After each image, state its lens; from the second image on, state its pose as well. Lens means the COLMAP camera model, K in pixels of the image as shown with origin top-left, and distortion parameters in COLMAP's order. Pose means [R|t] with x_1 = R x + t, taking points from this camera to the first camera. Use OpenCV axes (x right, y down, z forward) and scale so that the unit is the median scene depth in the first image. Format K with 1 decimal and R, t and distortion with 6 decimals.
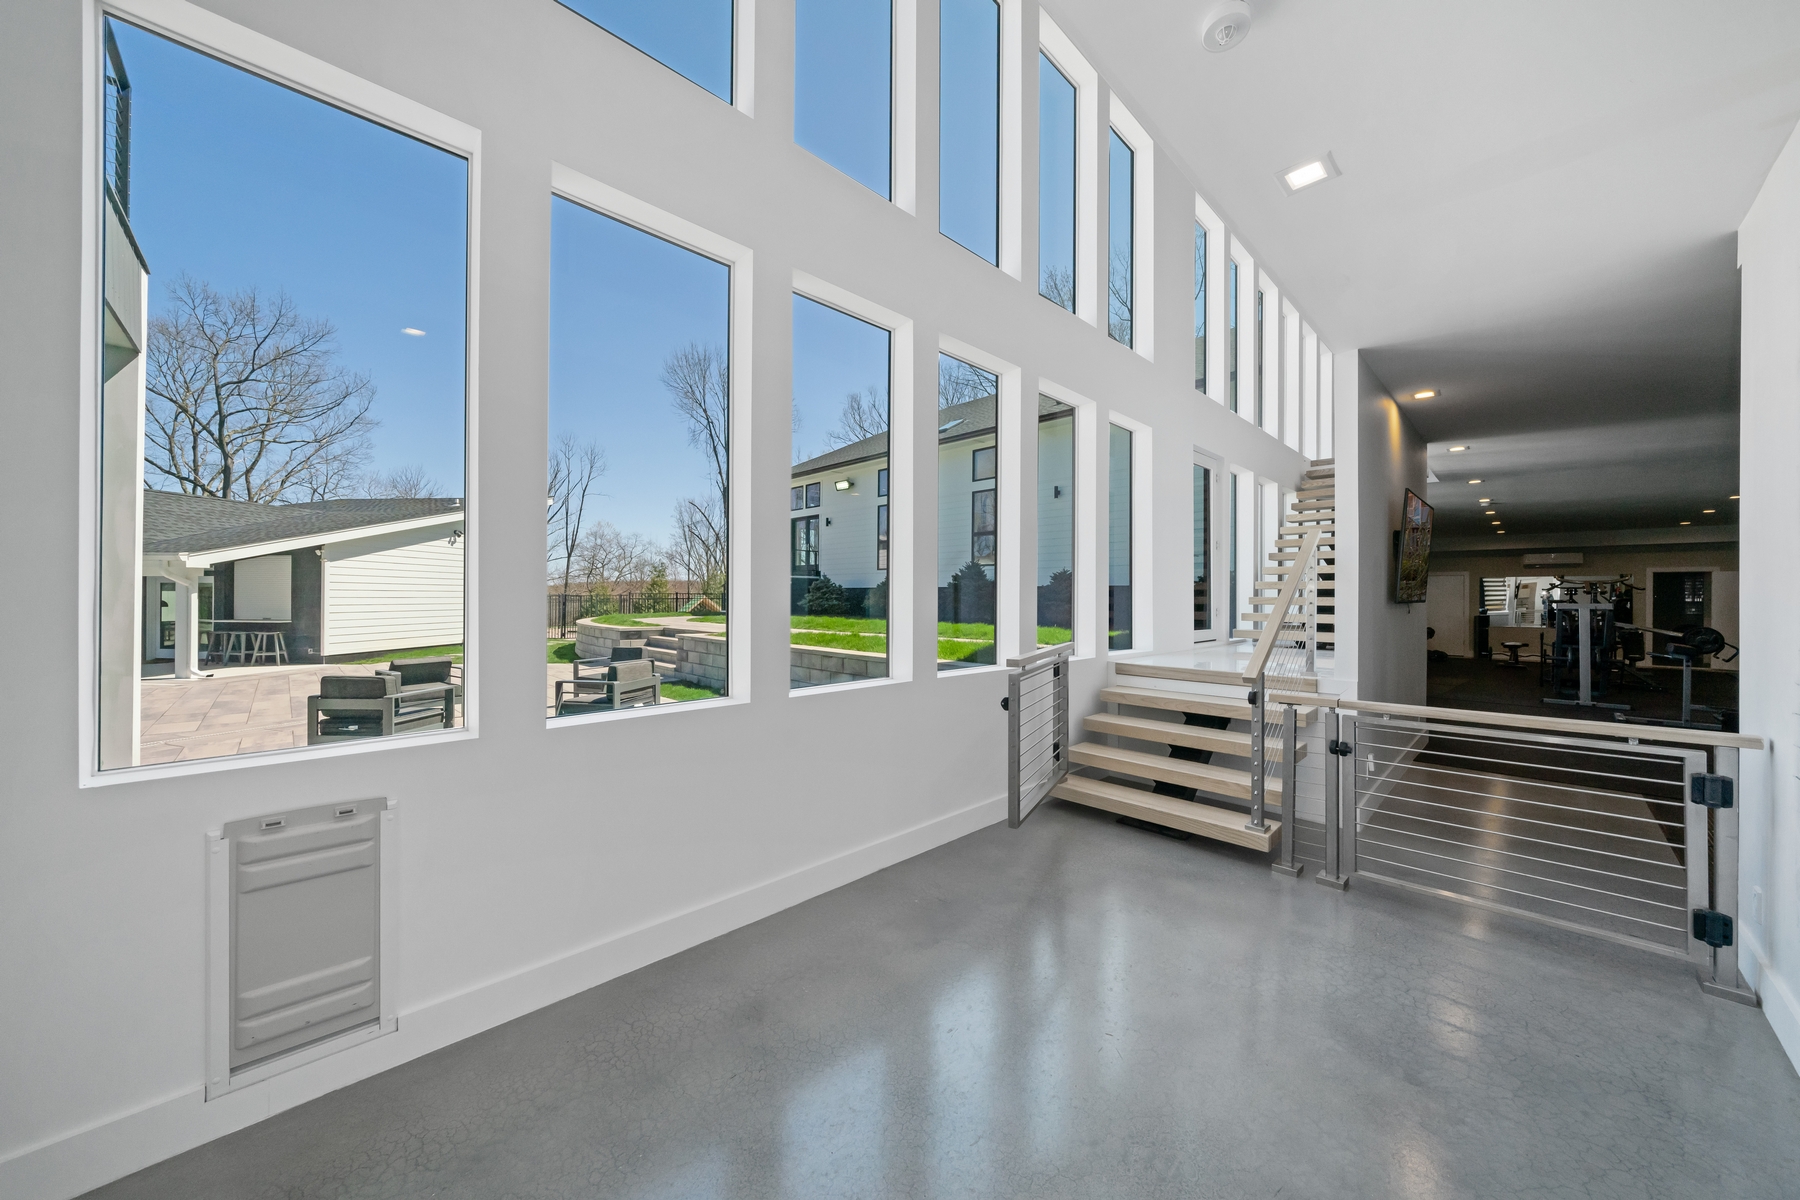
lens RADIAL K [[628.9, 0, 893.5], [0, 628.9, 593.7], [0, 0, 1]] dist [0.000353, 0.000015]
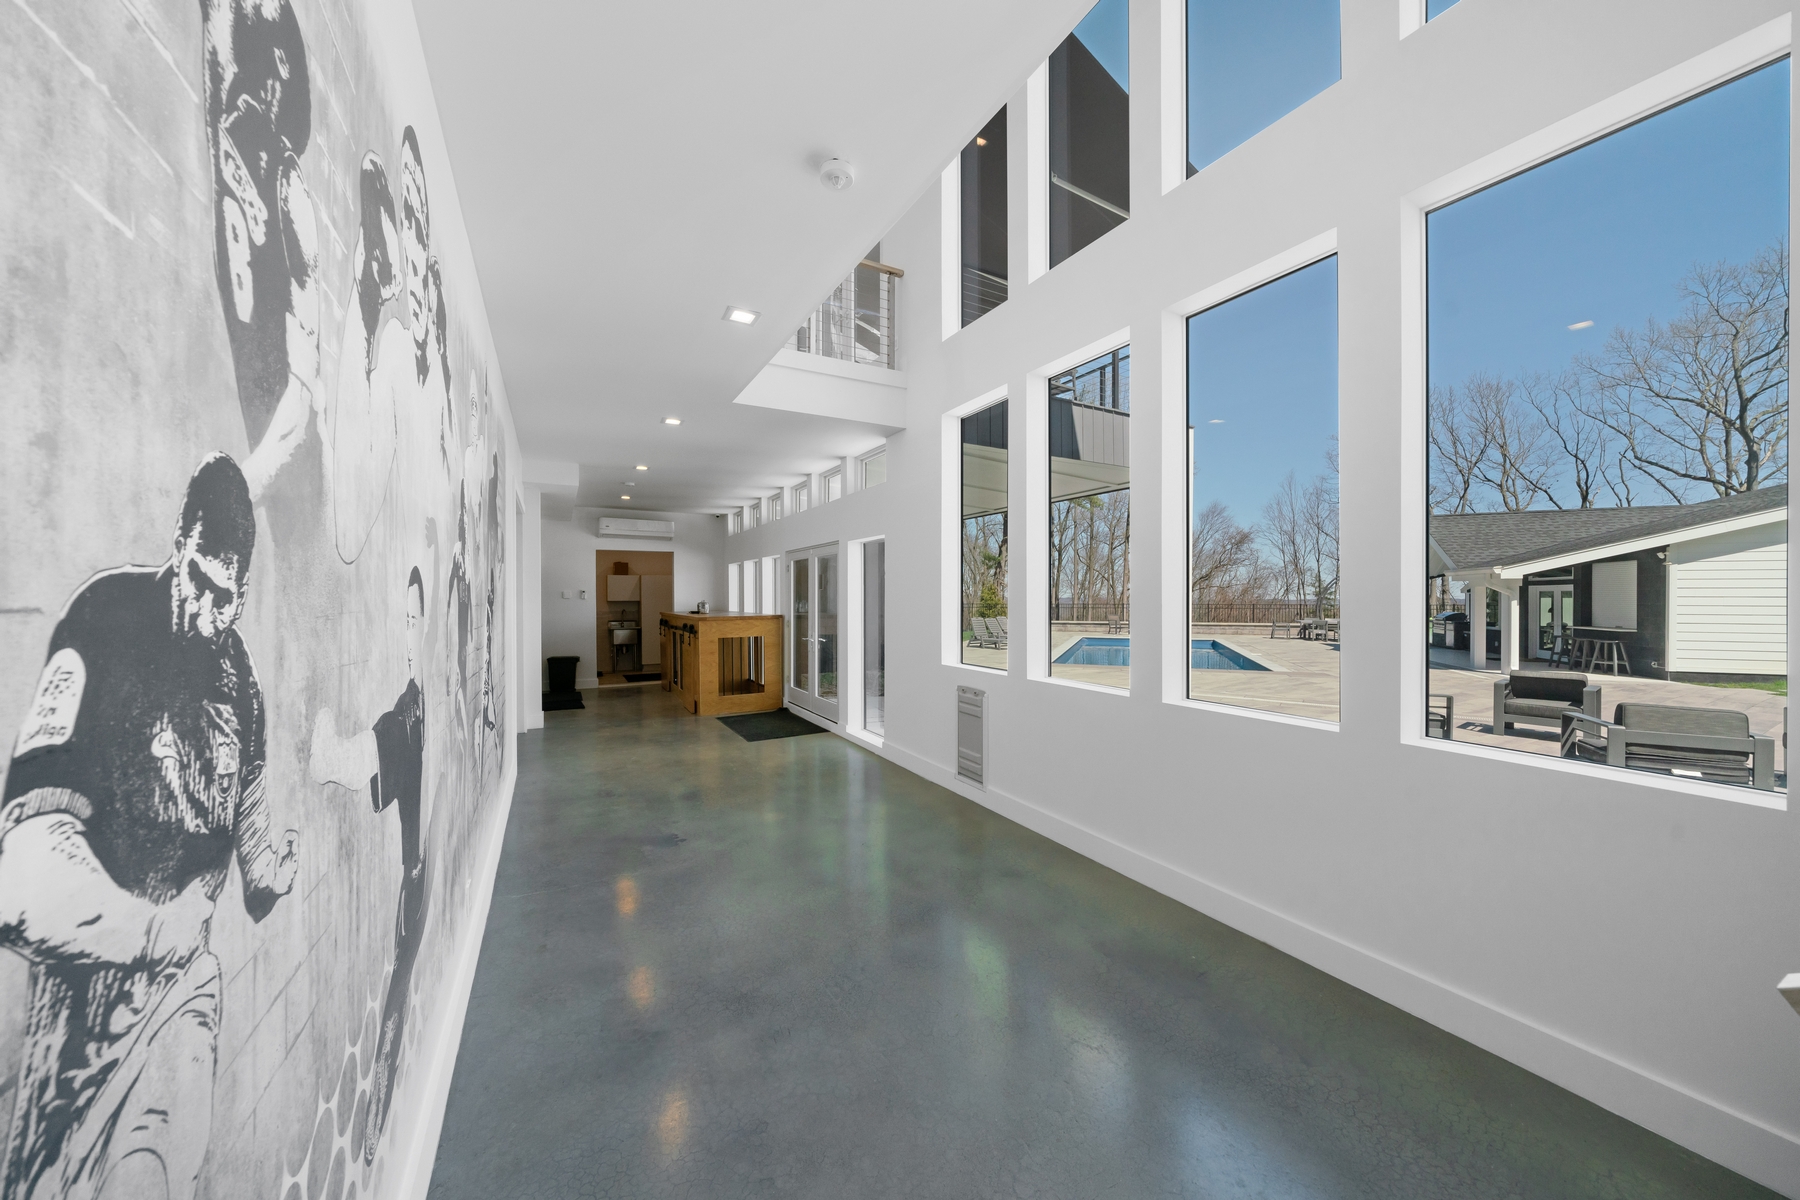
lens RADIAL K [[609.4, 0, 892.2], [0, 609.4, 601.8], [0, 0, 1]] dist [-0.006288, 0.000156]
pose [[-0.260420, -0.001486, -0.965494, 0.198475], [0.004686, 0.999985, -0.002803, -0.001439], [0.965484, -0.005254, -0.260409, 0.167511]]
